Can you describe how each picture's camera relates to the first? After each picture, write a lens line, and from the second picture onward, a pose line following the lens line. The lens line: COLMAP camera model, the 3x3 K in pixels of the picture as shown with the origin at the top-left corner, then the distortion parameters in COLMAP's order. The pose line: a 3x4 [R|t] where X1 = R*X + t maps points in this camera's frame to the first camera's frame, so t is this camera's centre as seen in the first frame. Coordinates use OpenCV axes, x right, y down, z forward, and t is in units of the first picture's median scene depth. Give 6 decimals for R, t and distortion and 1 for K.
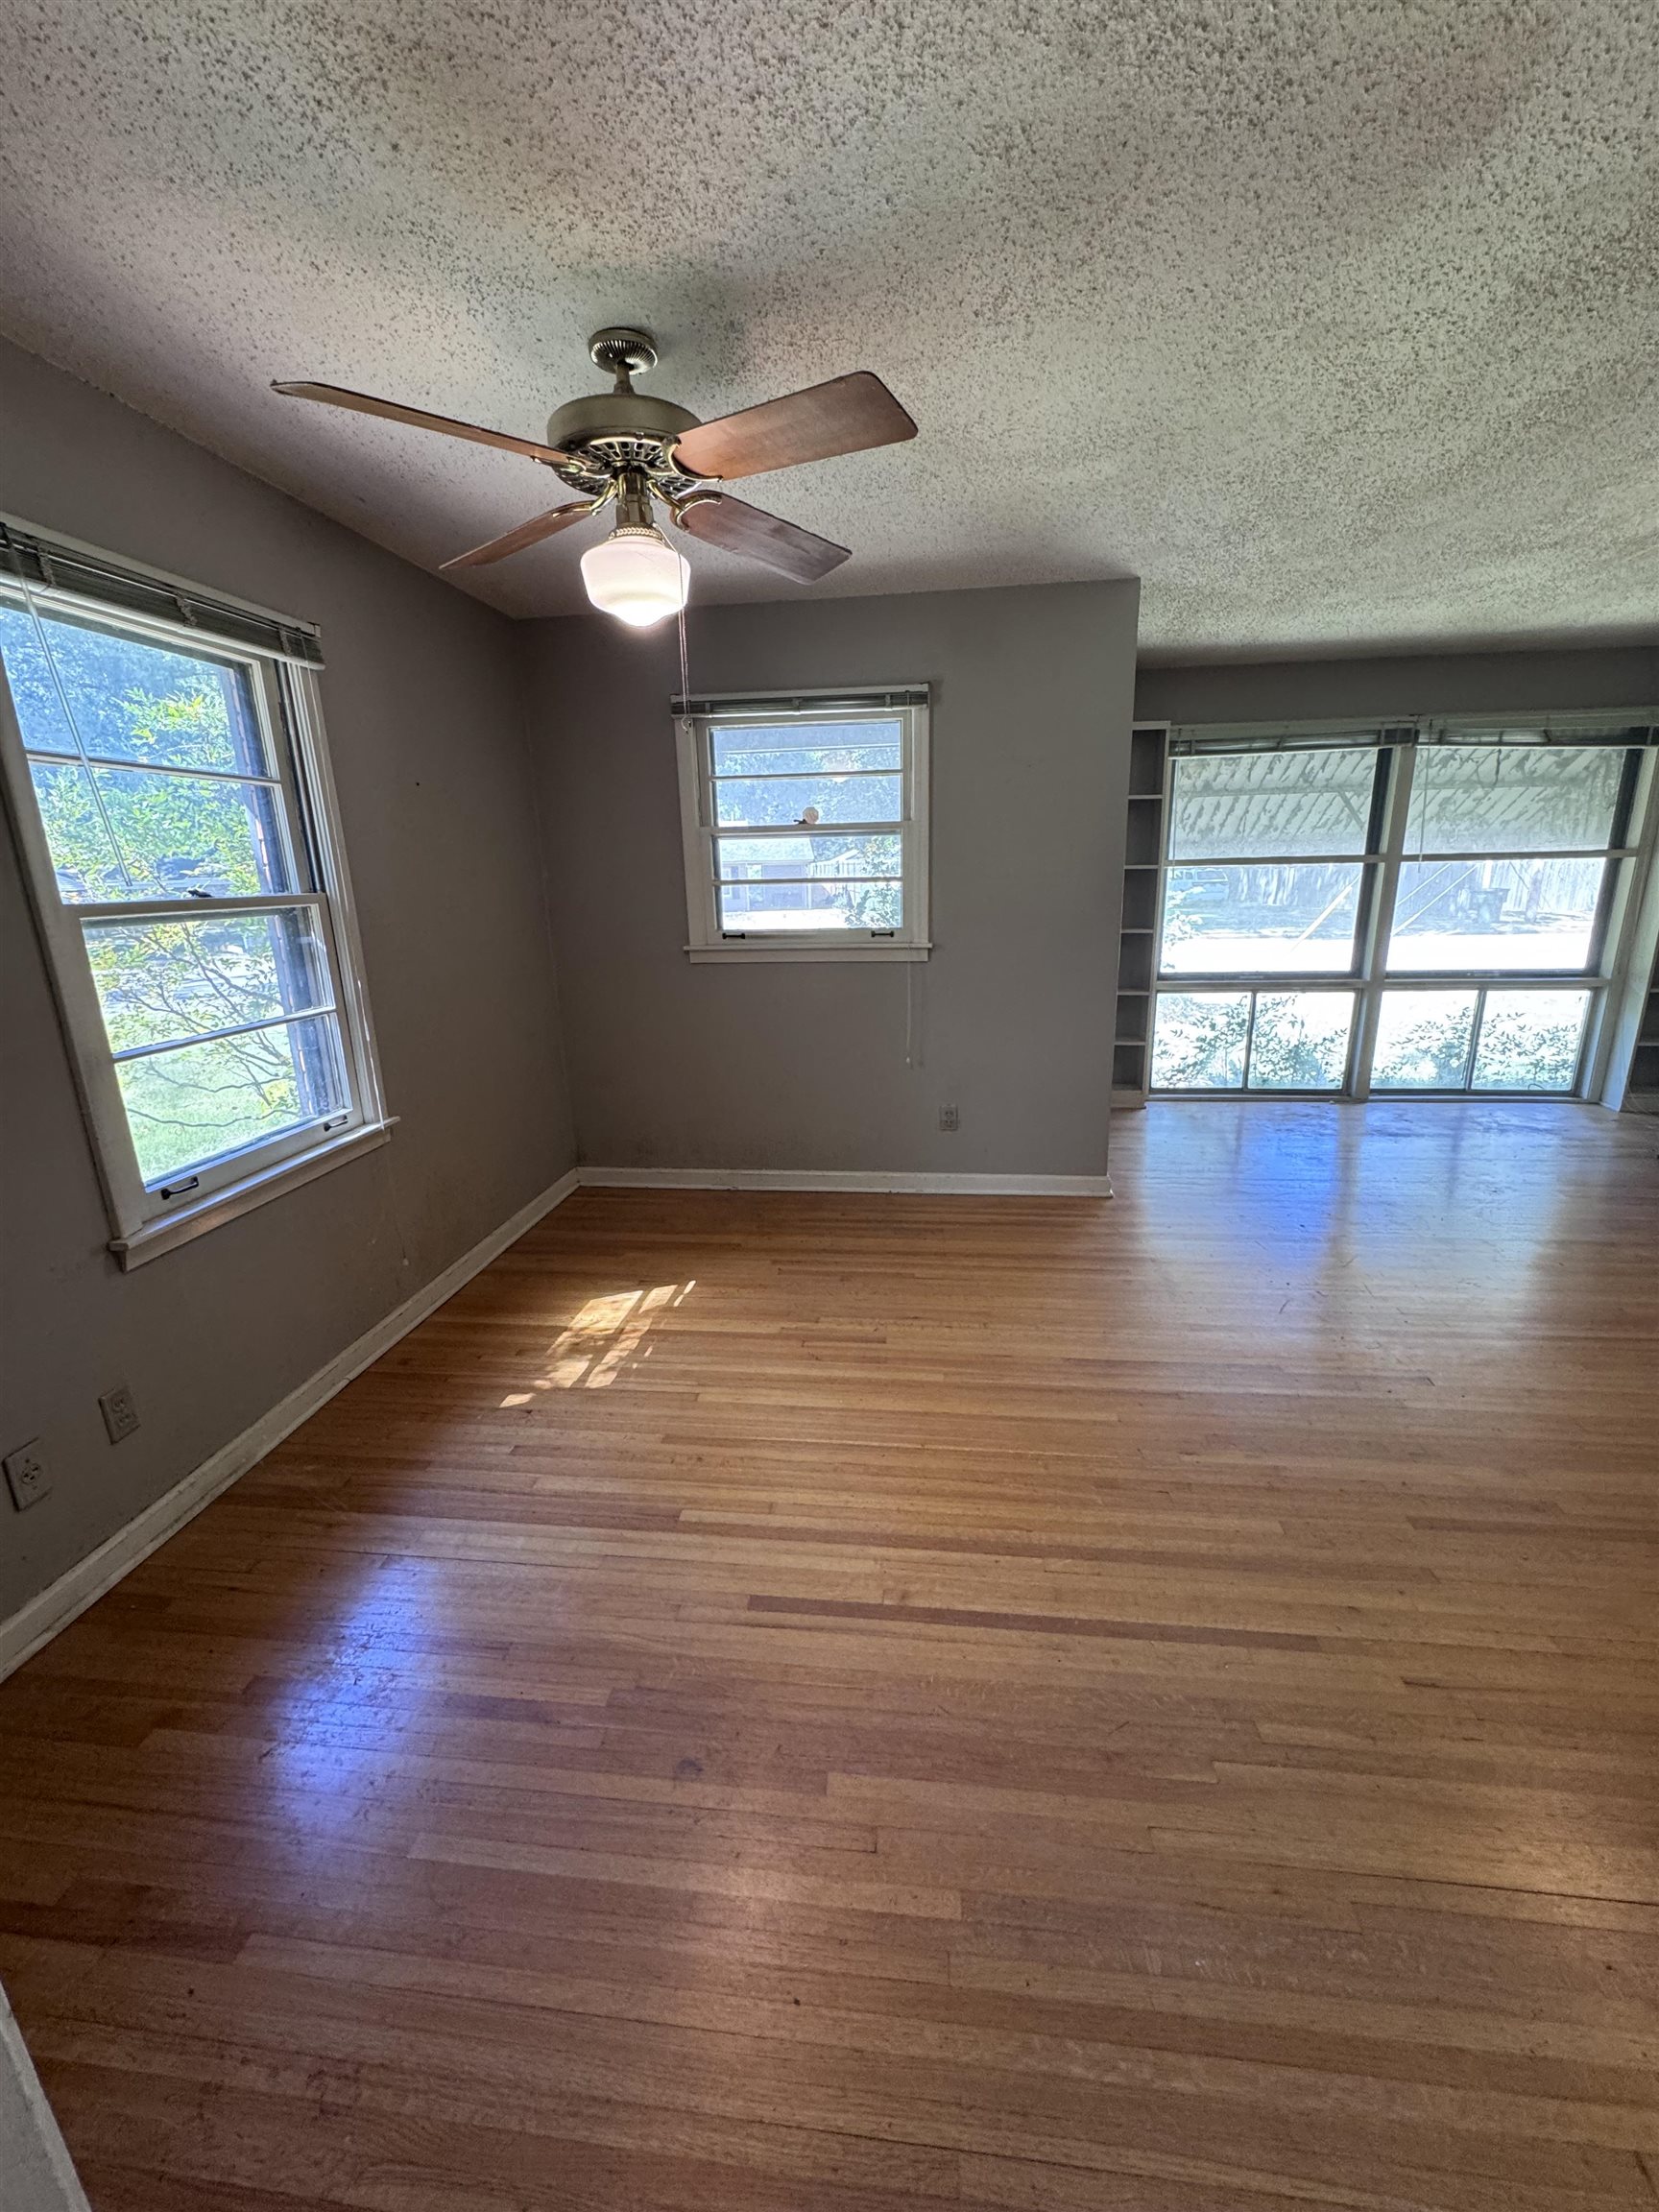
lens RADIAL K [[870.4, 0, 834.4], [0, 870.4, 1100.3], [0, 0, 1]] dist [-0.002650, -0.000150]
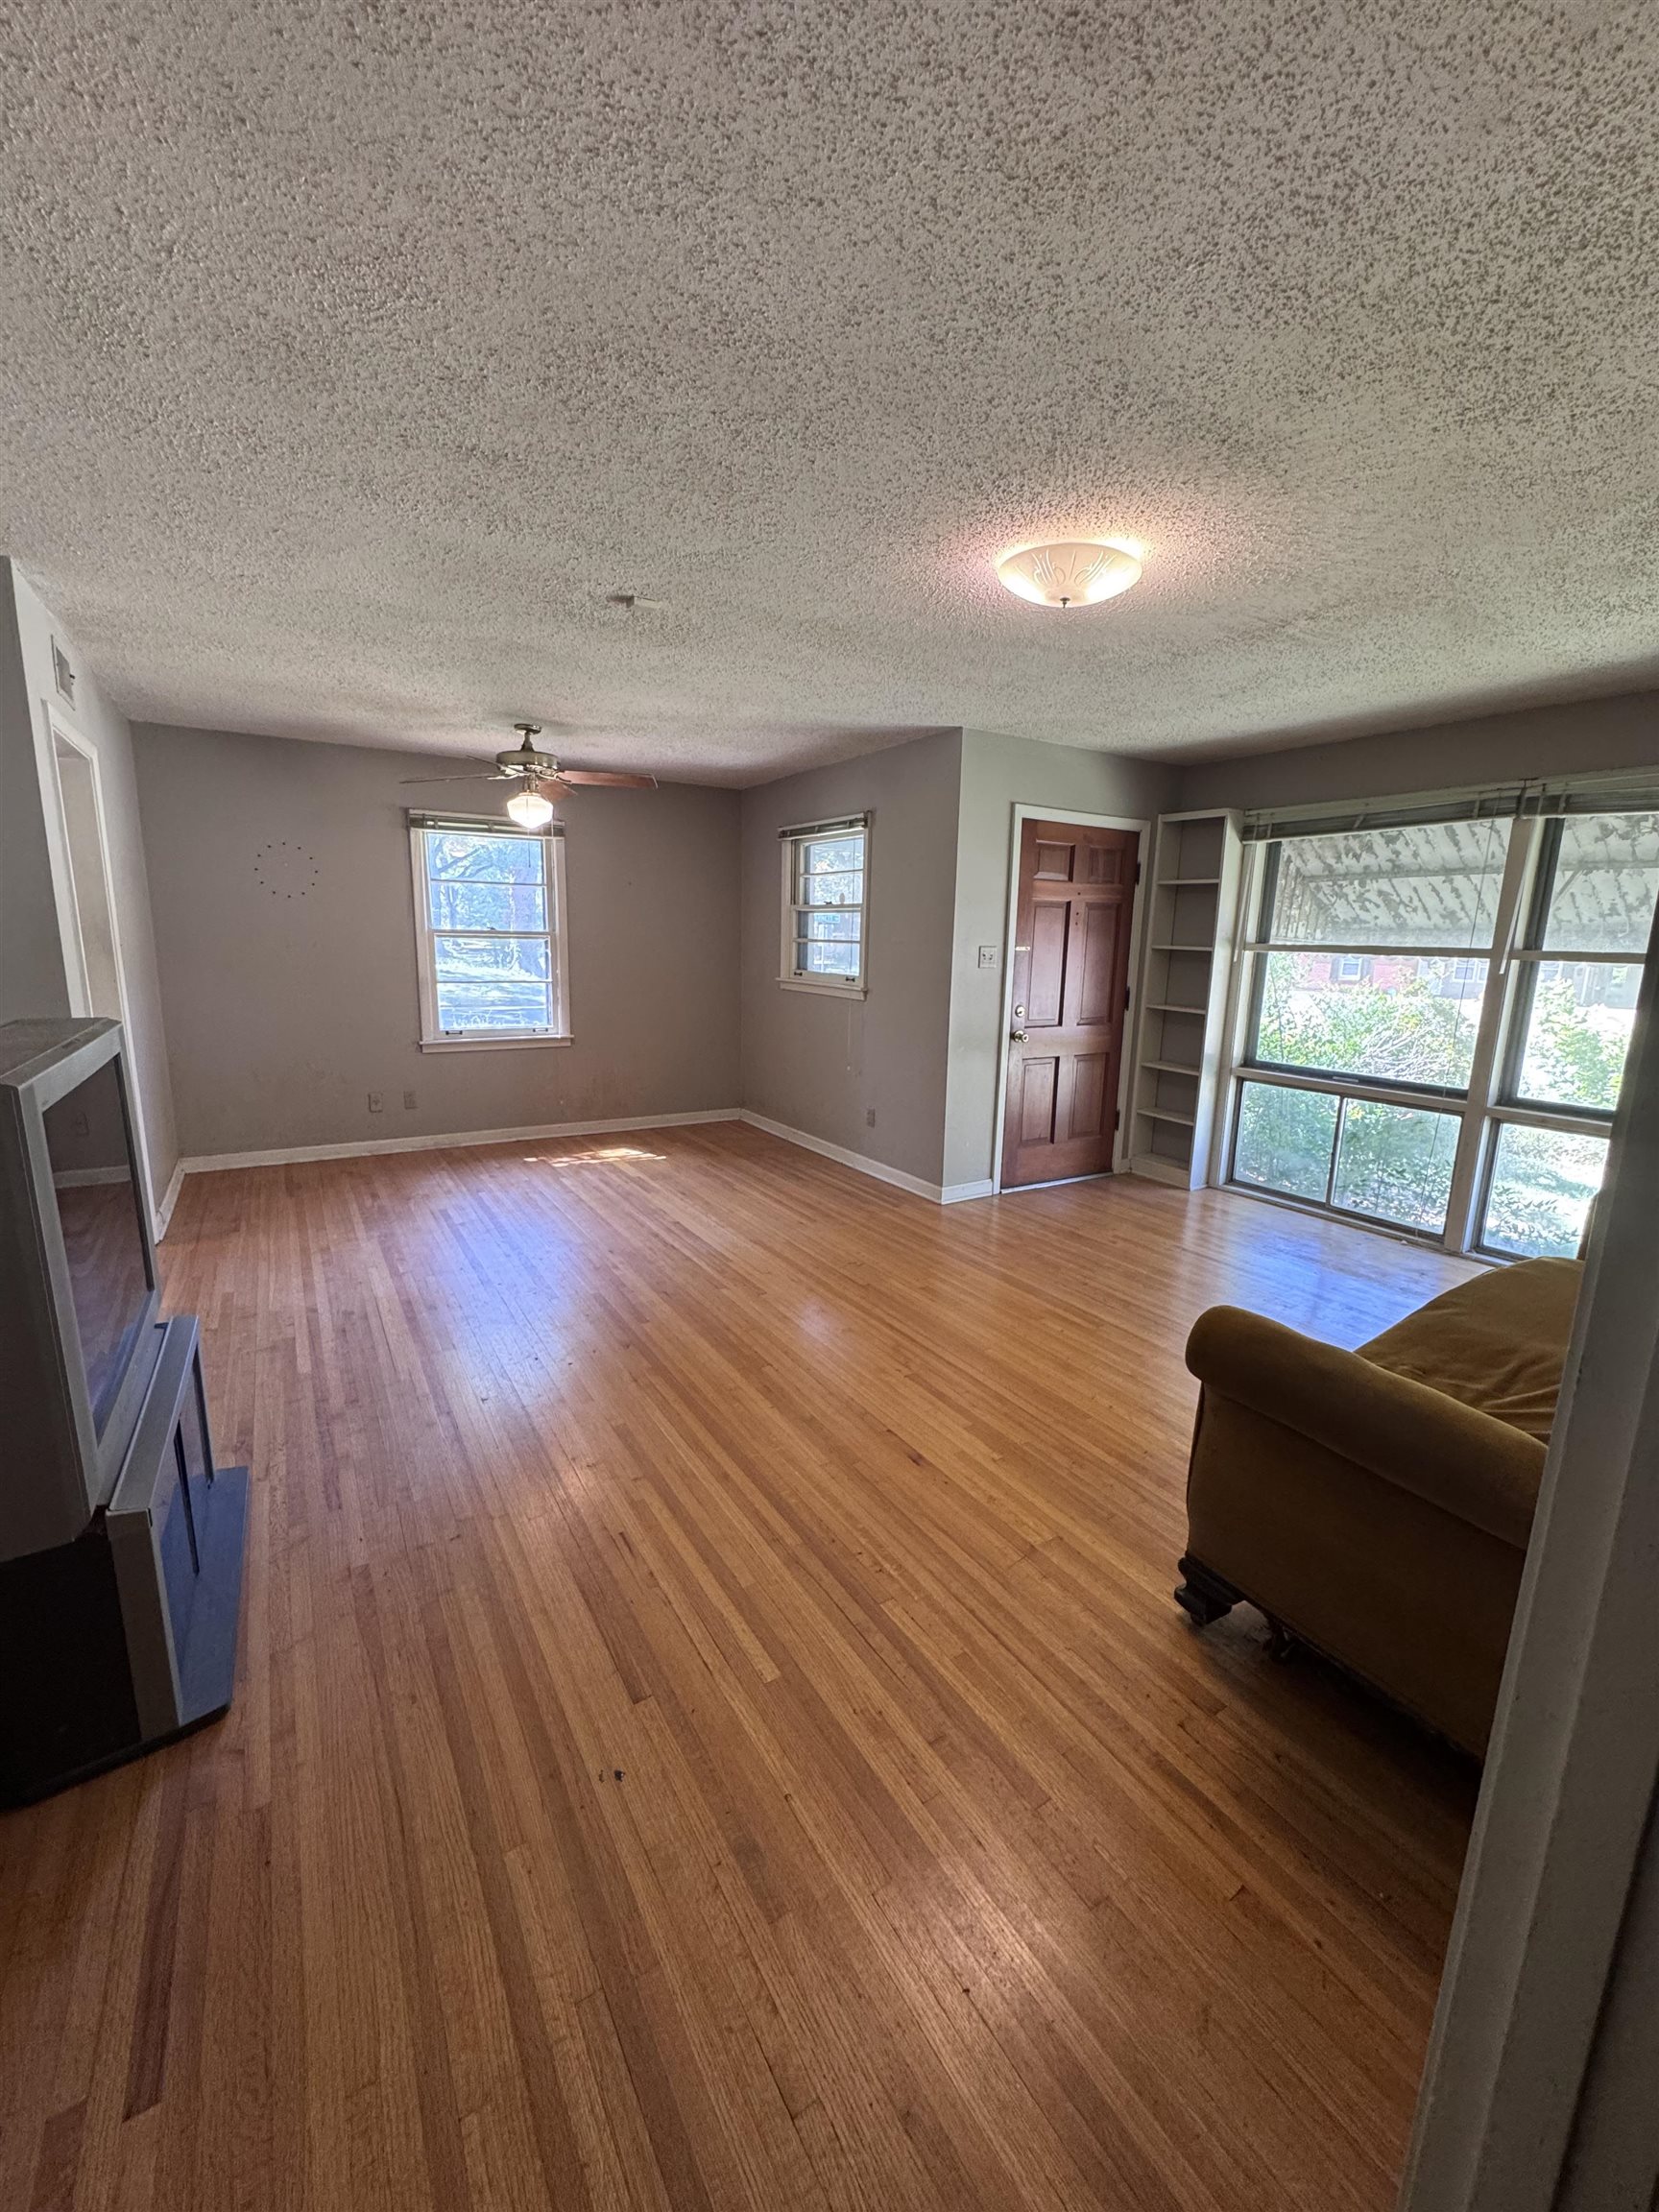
lens RADIAL K [[870.4, 0, 834.4], [0, 870.4, 1100.3], [0, 0, 1]] dist [-0.002650, -0.000150]
pose [[0.631874, 0.183253, -0.753096, 1.264565], [-0.239820, 0.970191, 0.034862, -0.043168], [0.737036, 0.158579, 0.656986, 0.068382]]
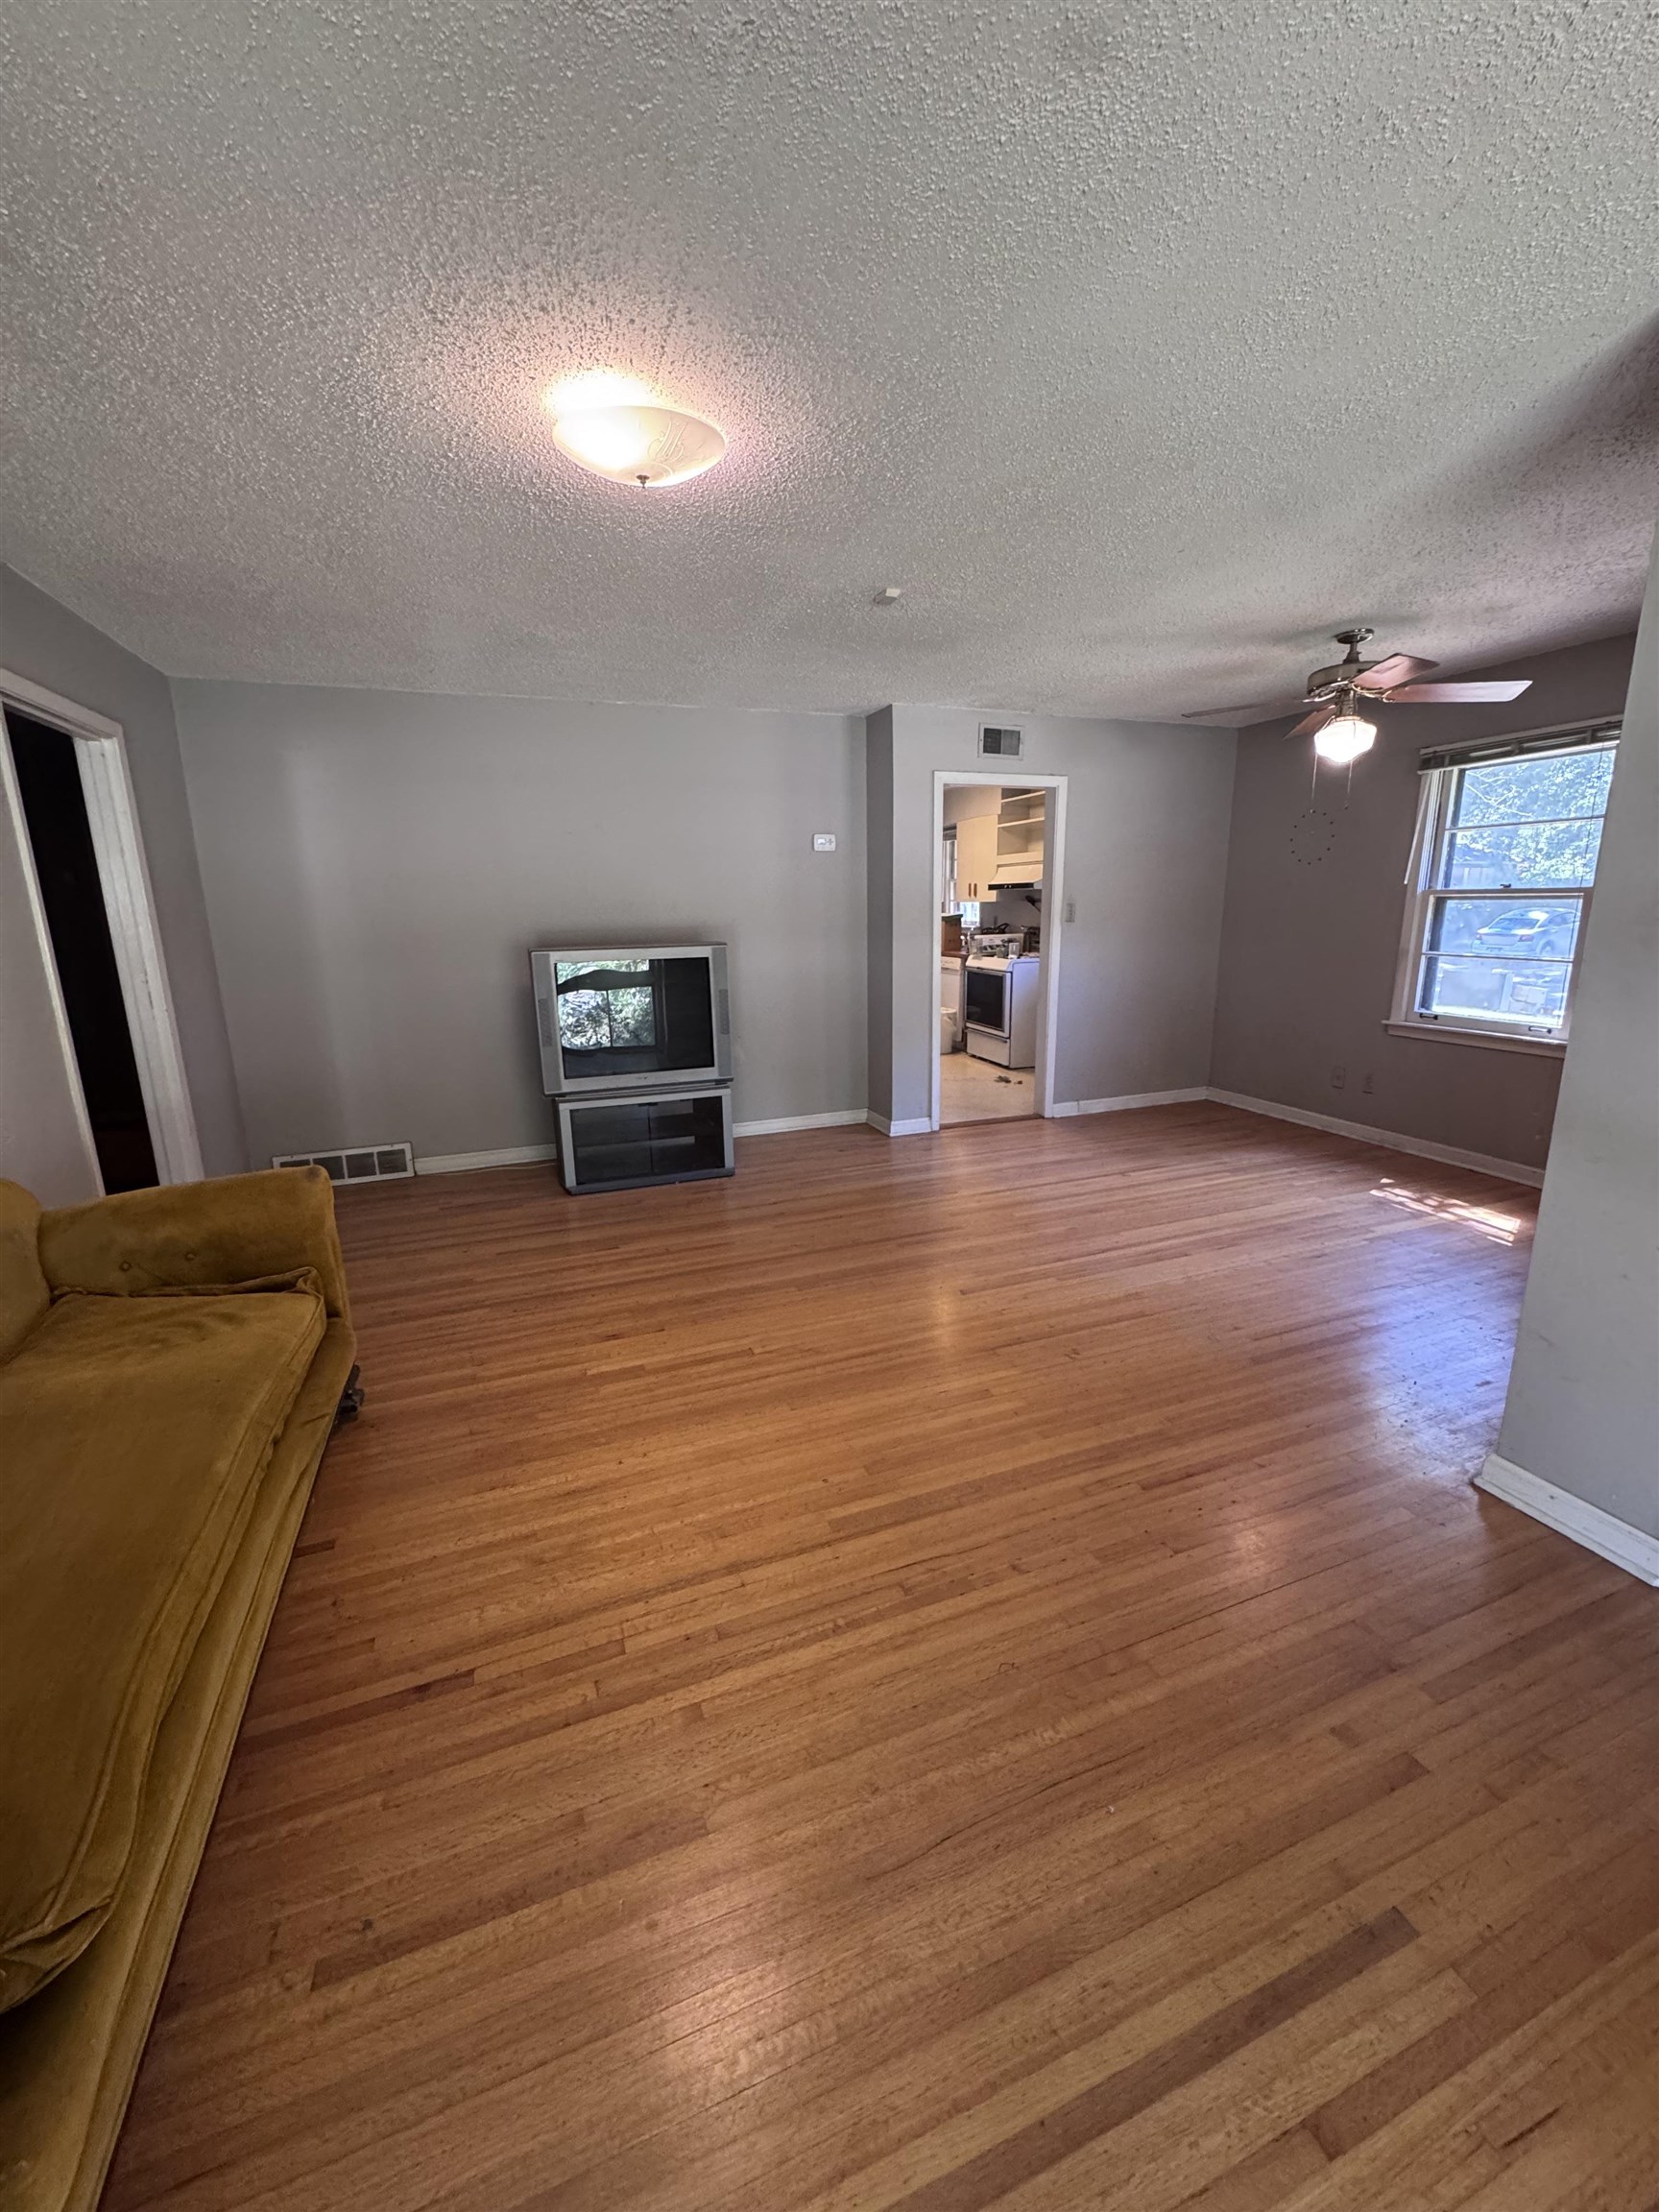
lens RADIAL K [[870.4, 0, 834.4], [0, 870.4, 1100.3], [0, 0, 1]] dist [-0.002650, -0.000150]
pose [[-0.877841, 0.144882, -0.456514, 0.997539], [-0.086787, 0.889255, 0.449104, -0.350976], [0.471024, 0.433861, -0.768050, 1.265139]]
